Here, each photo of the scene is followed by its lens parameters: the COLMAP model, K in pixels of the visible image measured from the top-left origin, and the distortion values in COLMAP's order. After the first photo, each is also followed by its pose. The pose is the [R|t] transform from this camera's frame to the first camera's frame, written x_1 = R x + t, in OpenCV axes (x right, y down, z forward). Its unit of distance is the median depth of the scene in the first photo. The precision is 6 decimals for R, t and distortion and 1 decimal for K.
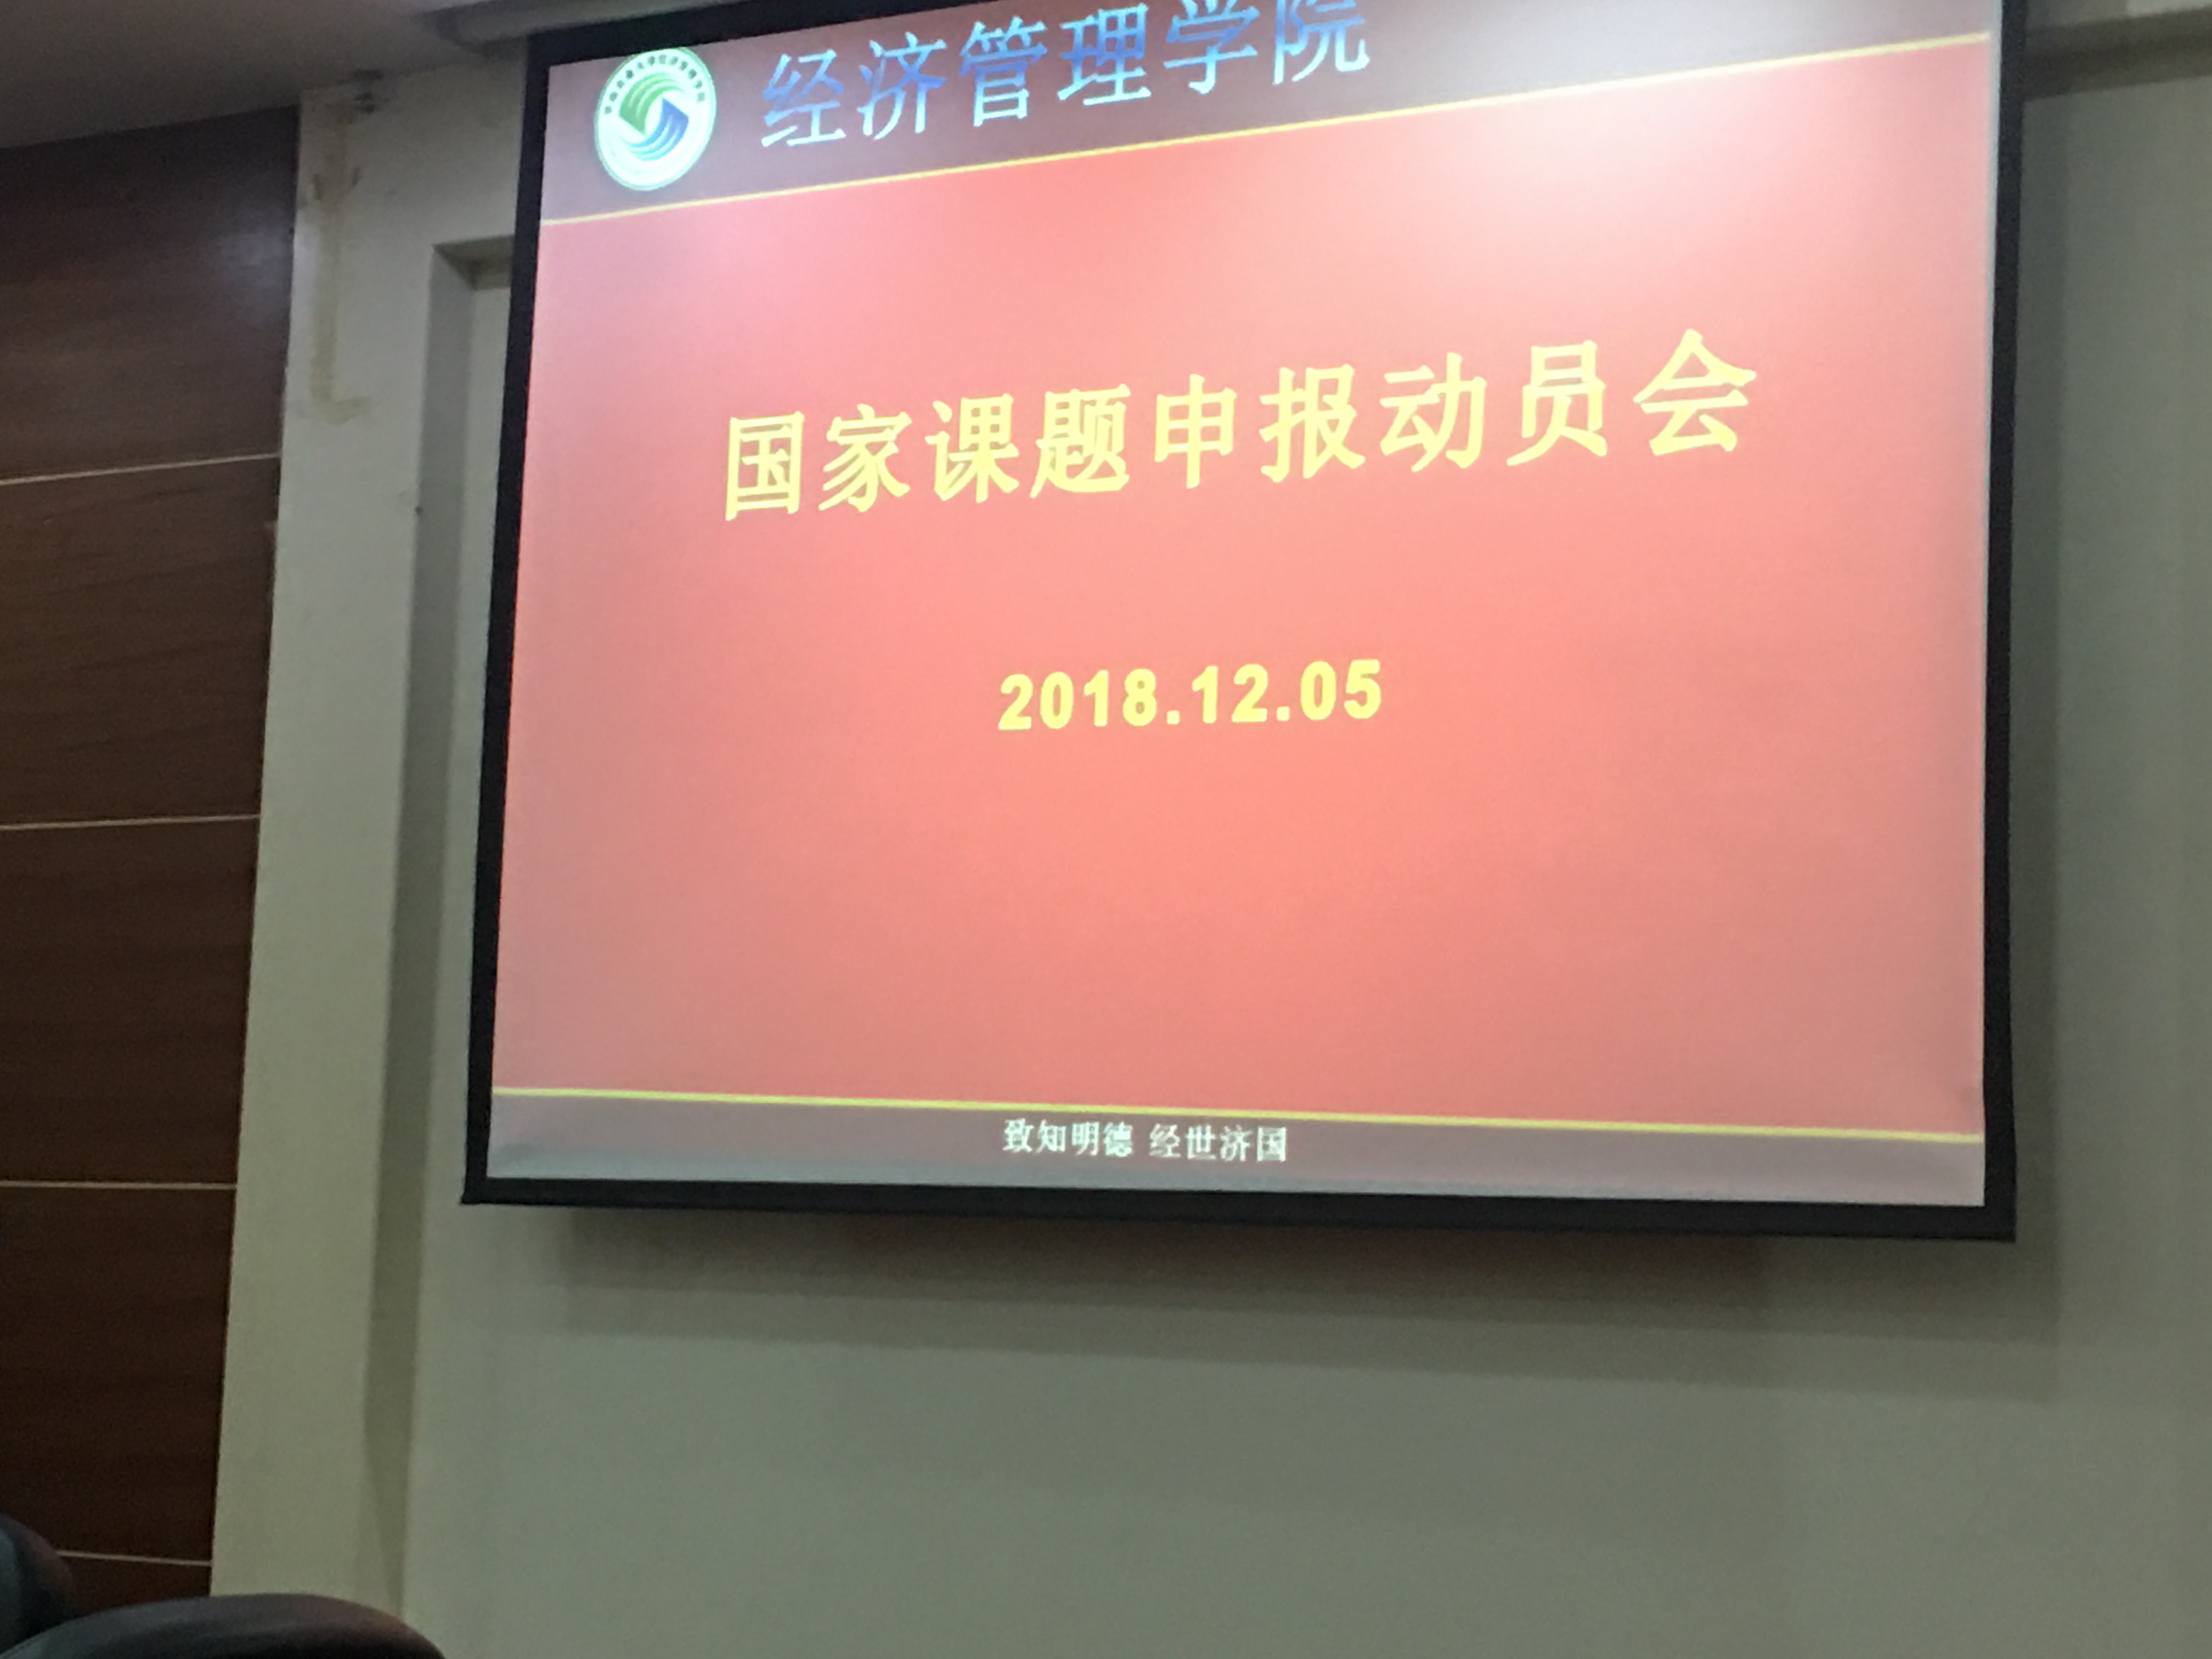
lens RADIAL K [[4097.8, 0, 1106.0], [0, 4097.8, 829.5], [0, 0, 1]] dist [0.005039, -0.054527]
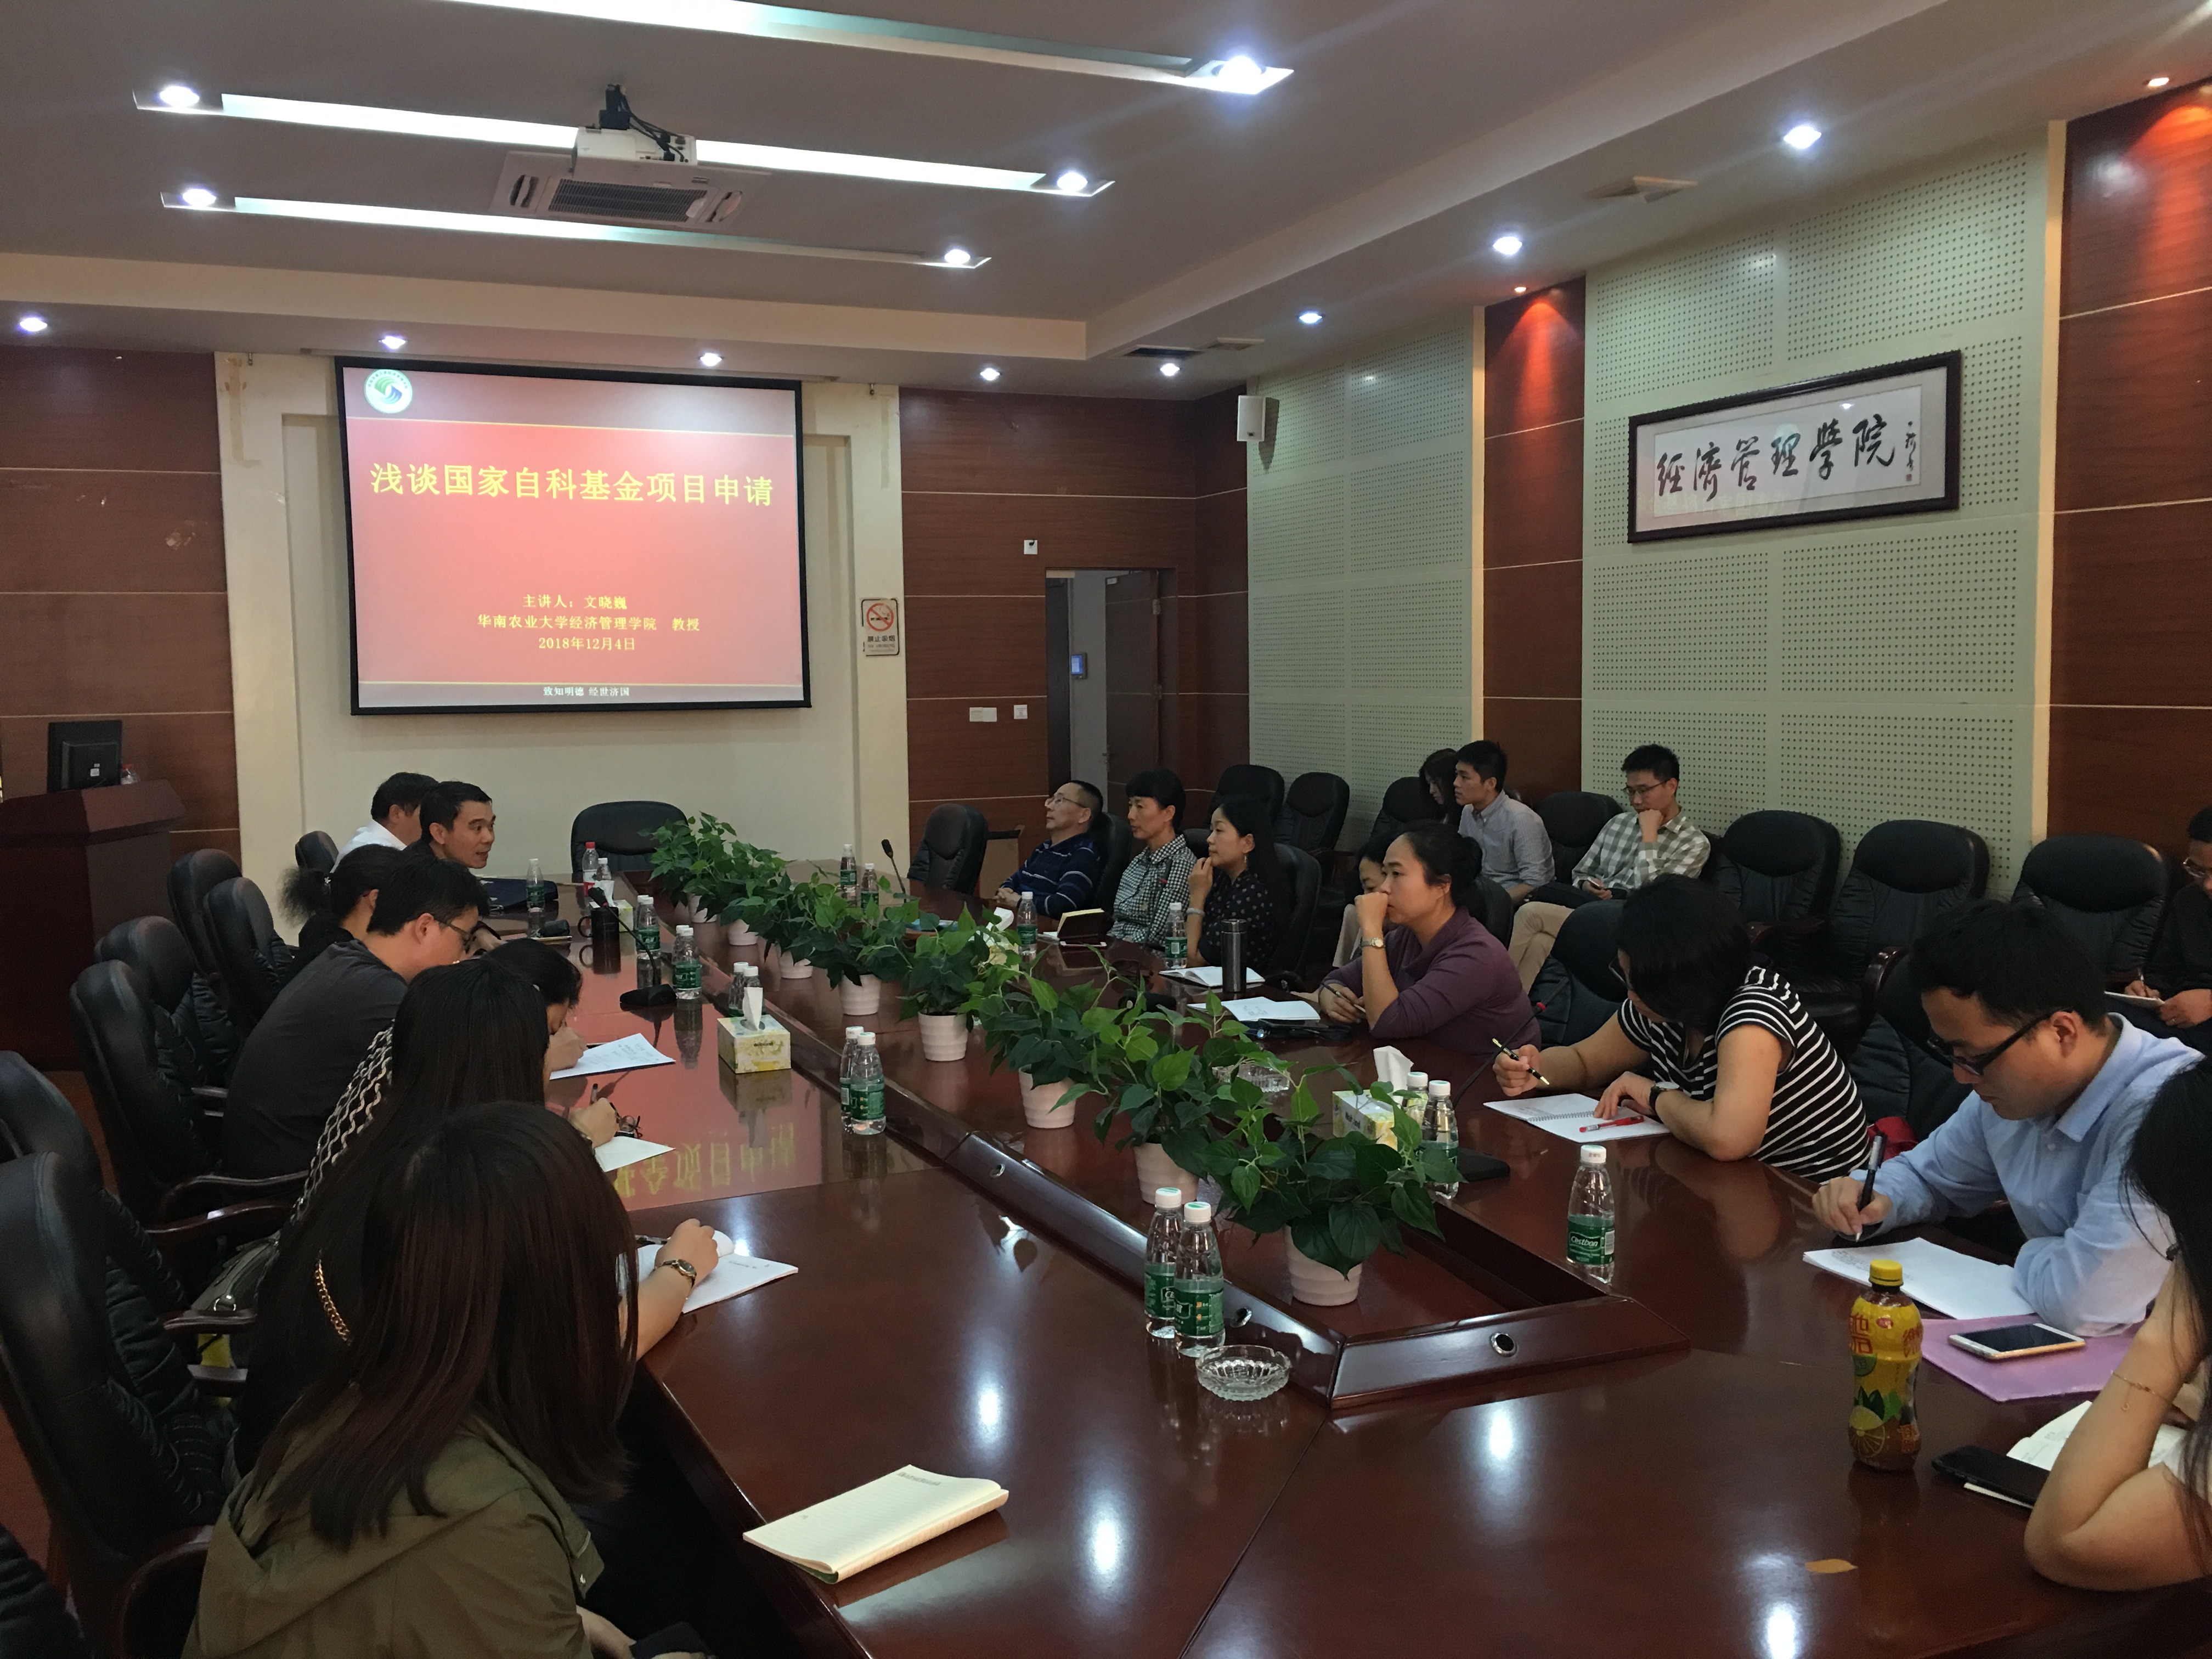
lens RADIAL K [[1876.7, 0, 1106.6], [0, 1876.7, 815.4], [0, 0, 1]] dist [0.051084, -0.094191]
pose [[0.598871, -0.105756, 0.793832, -1.005446], [-0.061339, 0.982273, 0.177136, -0.139688], [-0.798493, -0.154775, 0.581768, -0.414879]]
